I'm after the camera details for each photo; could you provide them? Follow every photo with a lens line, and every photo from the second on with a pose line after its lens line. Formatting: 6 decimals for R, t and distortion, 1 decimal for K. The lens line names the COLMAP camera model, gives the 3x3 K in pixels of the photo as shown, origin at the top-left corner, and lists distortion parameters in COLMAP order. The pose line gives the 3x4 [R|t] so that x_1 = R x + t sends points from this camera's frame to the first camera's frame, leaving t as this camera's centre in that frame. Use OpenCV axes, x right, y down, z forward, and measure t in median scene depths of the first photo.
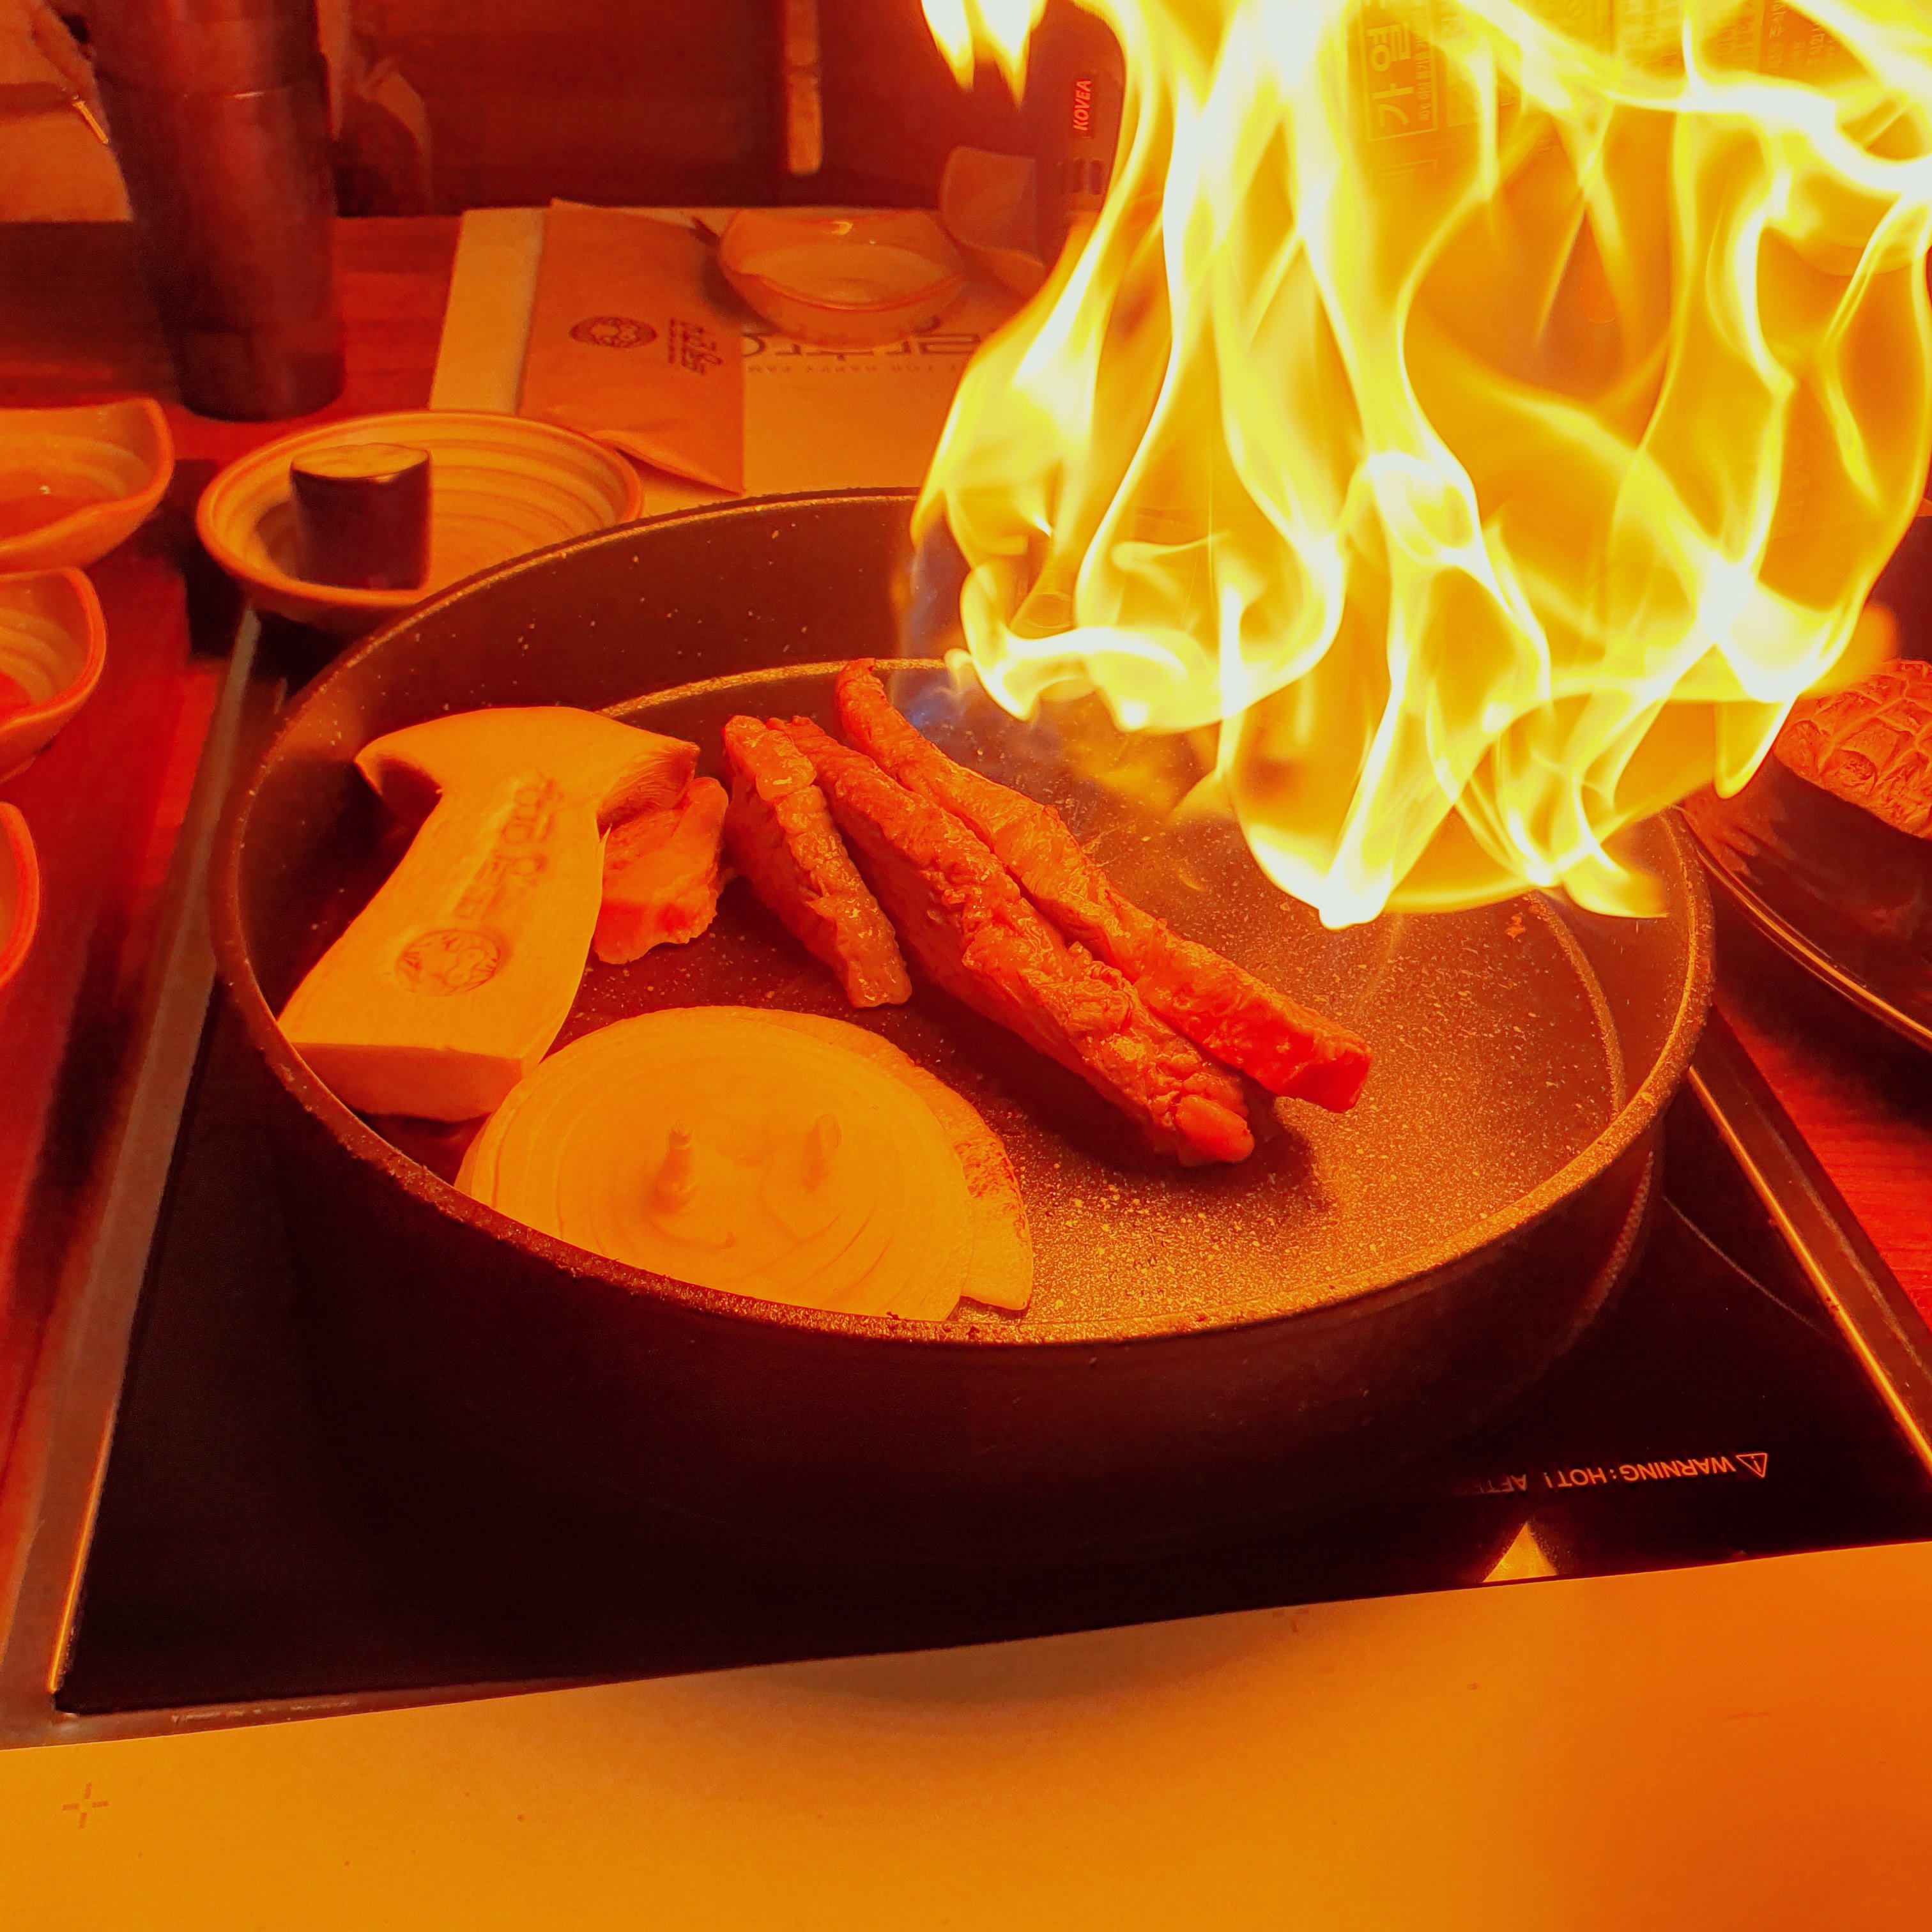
lens RADIAL K [[2031.2, 0, 966.0], [0, 2031.2, 966.0], [0, 0, 1]] dist [-0.001966, 0.274642]
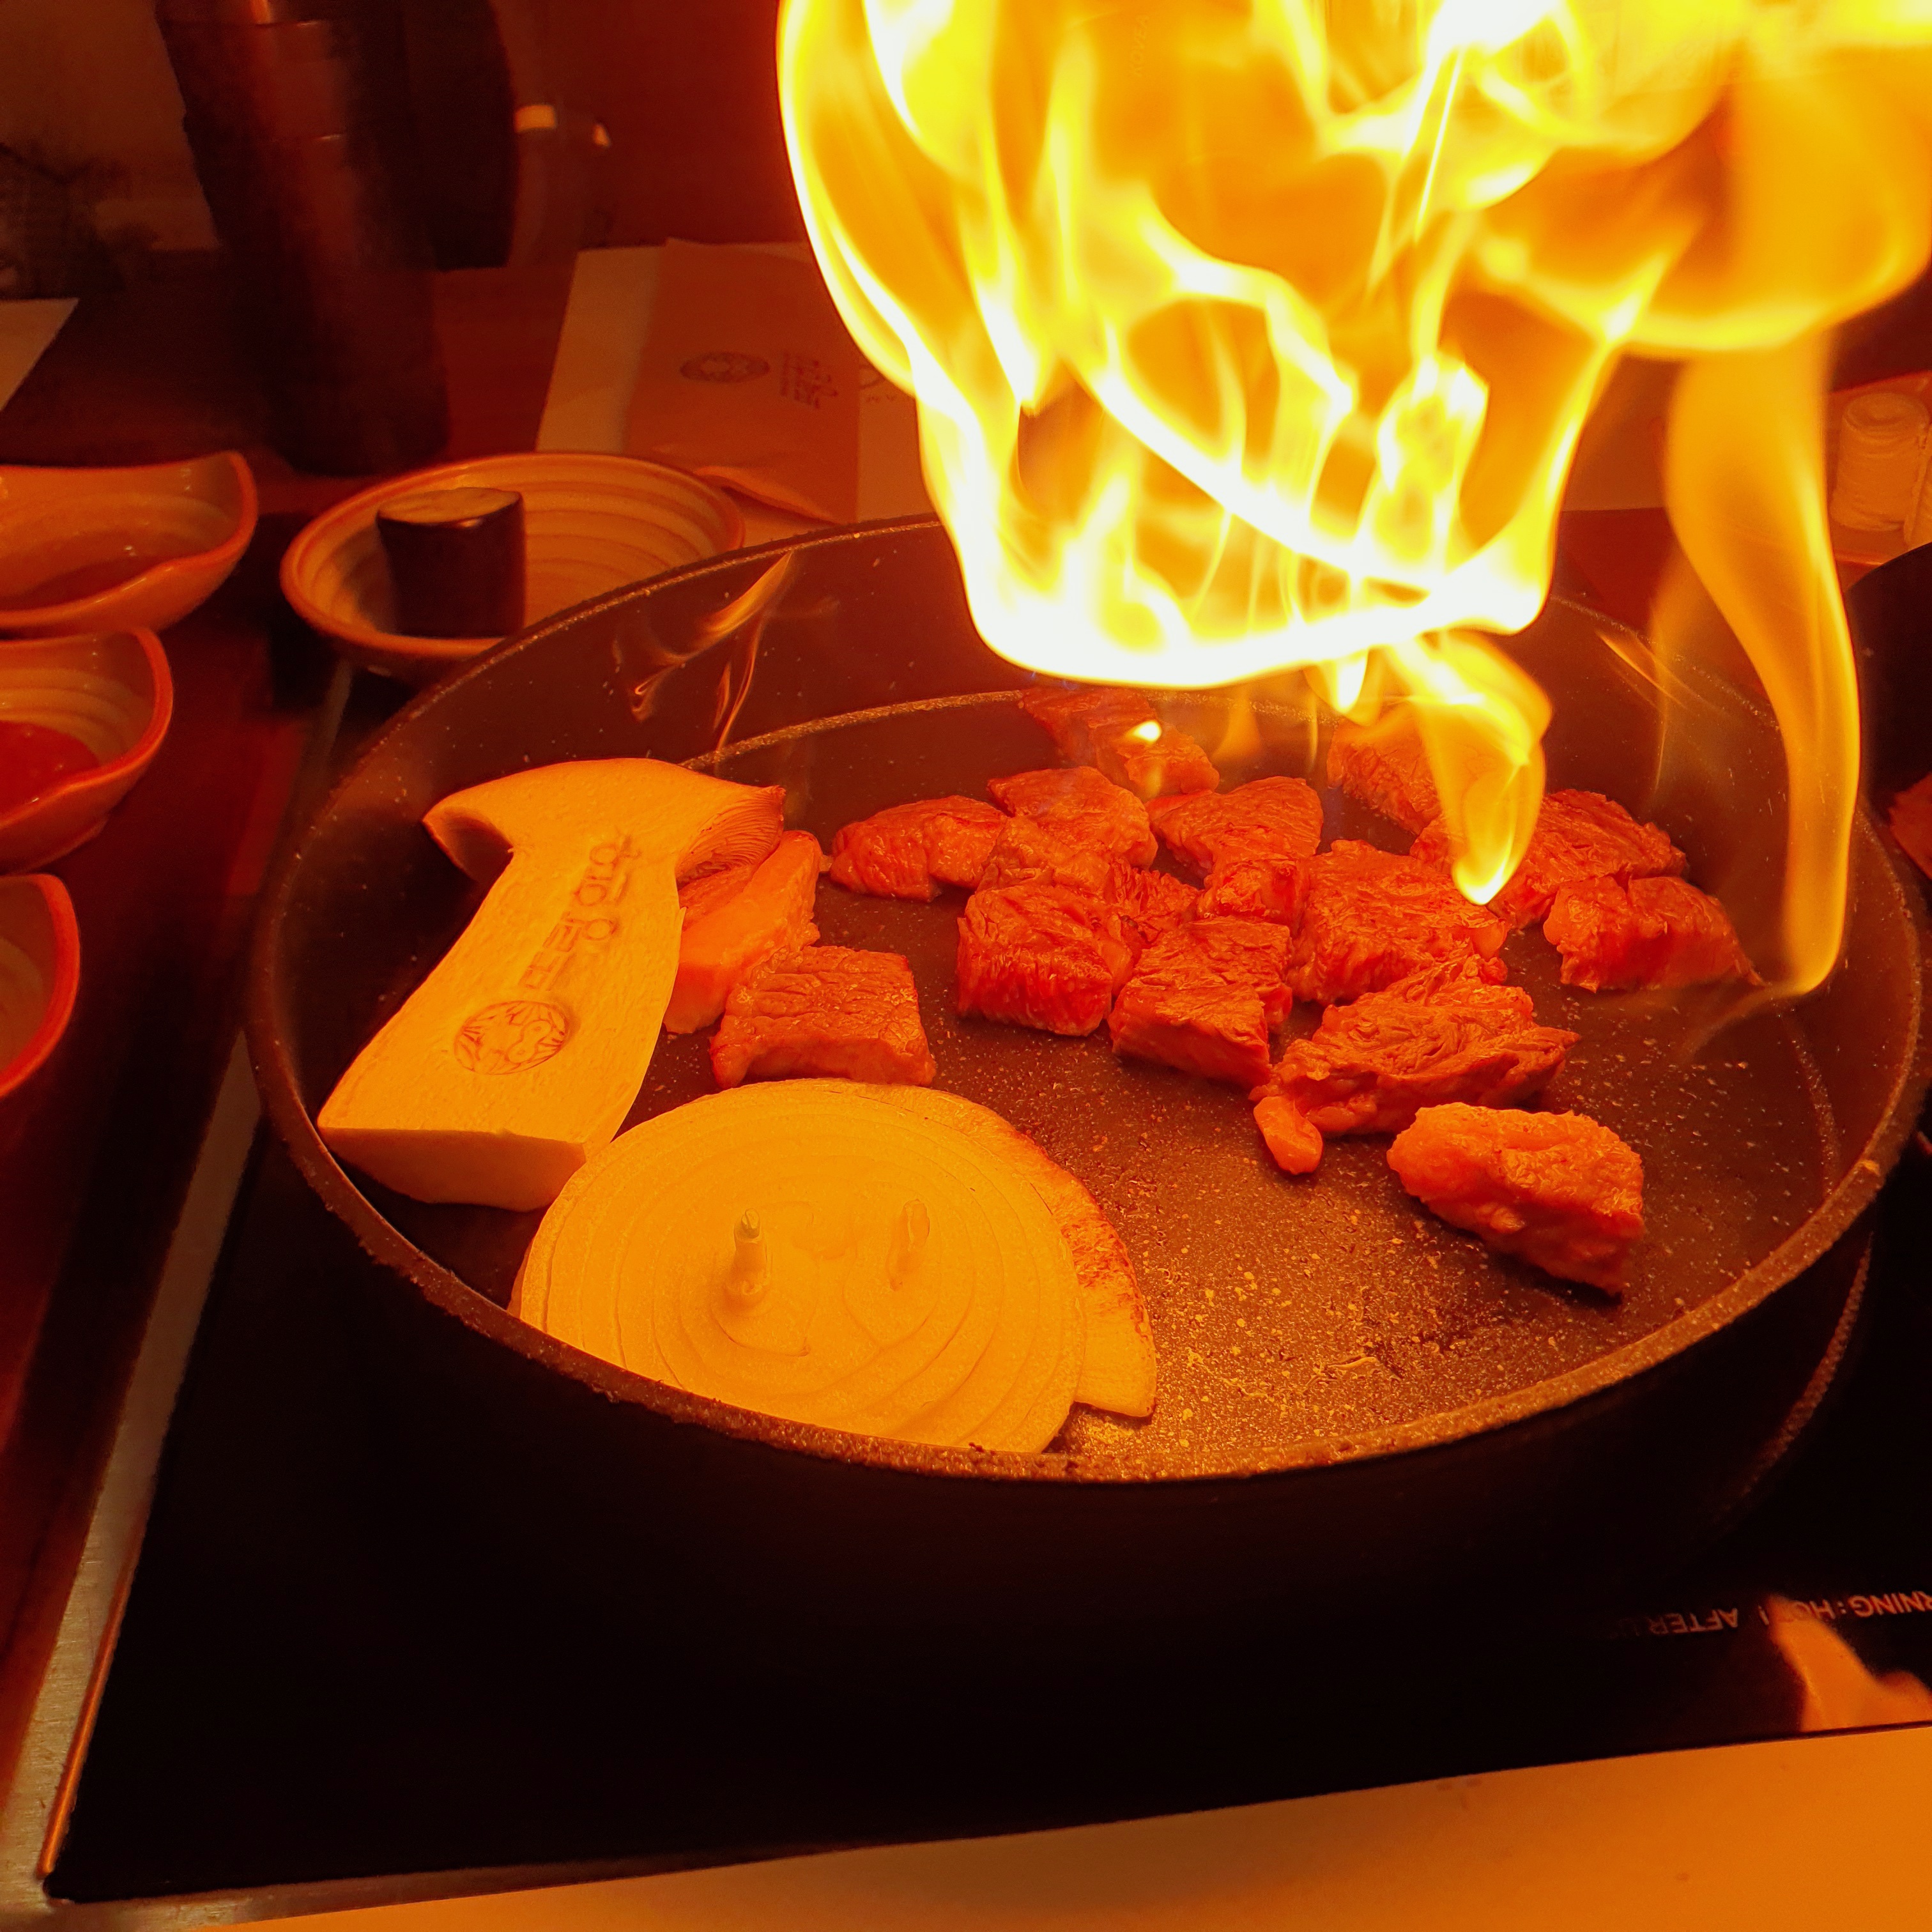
lens RADIAL K [[1974.4, 0, 960.0], [0, 1974.4, 1051.1], [0, 0, 1]] dist [0.009409, 0.161782]
pose [[0.995817, -0.015569, -0.090029, 0.025306], [0.017111, 0.999719, 0.016381, -0.006253], [0.089748, -0.017853, 0.995804, 0.127514]]
